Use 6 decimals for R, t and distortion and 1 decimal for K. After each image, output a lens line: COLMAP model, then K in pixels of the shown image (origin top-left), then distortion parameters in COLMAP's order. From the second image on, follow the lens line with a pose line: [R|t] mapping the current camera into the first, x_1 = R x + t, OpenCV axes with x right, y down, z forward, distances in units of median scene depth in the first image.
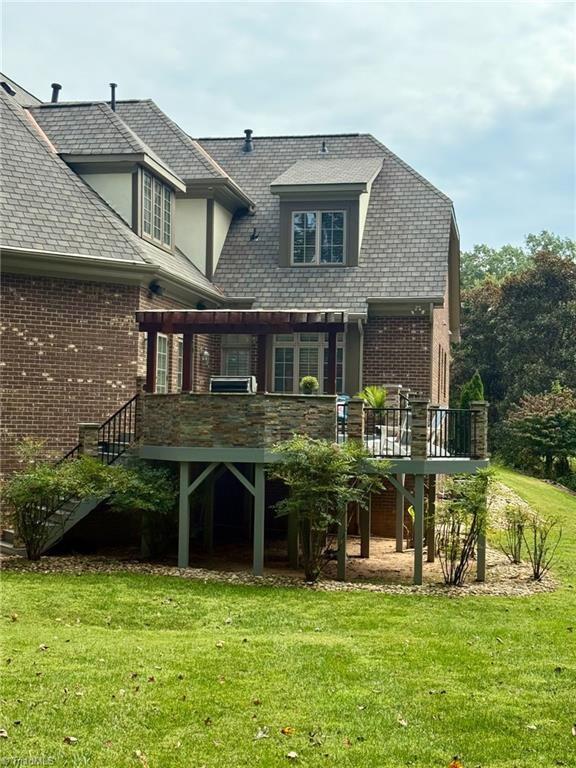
lens RADIAL K [[1066.9, 0, 288.5], [0, 1066.9, 383.7], [0, 0, 1]] dist [-0.016941, 0.000000]
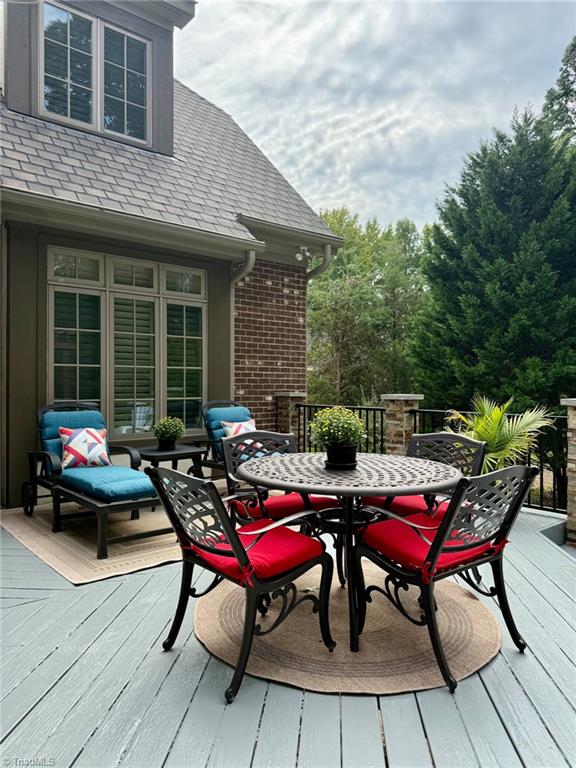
lens RADIAL K [[540.3, 0, 283.2], [0, 540.3, 384.8], [0, 0, 1]] dist [0.036253, -0.035187]
pose [[0.637499, -0.020077, 0.770189, -0.118282], [-0.026675, 0.998486, 0.048108, -0.010400], [-0.769989, -0.051213, 0.635998, 0.800875]]
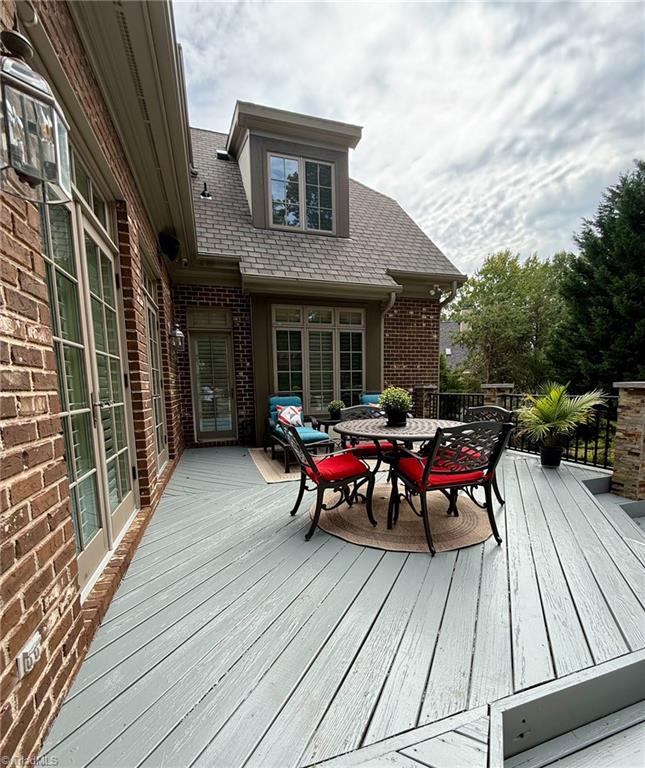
lens RADIAL K [[343.6, 0, 326.0], [0, 343.6, 427.9], [0, 0, 1]] dist [0.000804, 0.001684]
pose [[0.879984, -0.093281, 0.465754, -0.098277], [0.014624, 0.985383, 0.169723, -0.007202], [-0.474778, -0.142542, 0.868486, 0.770357]]
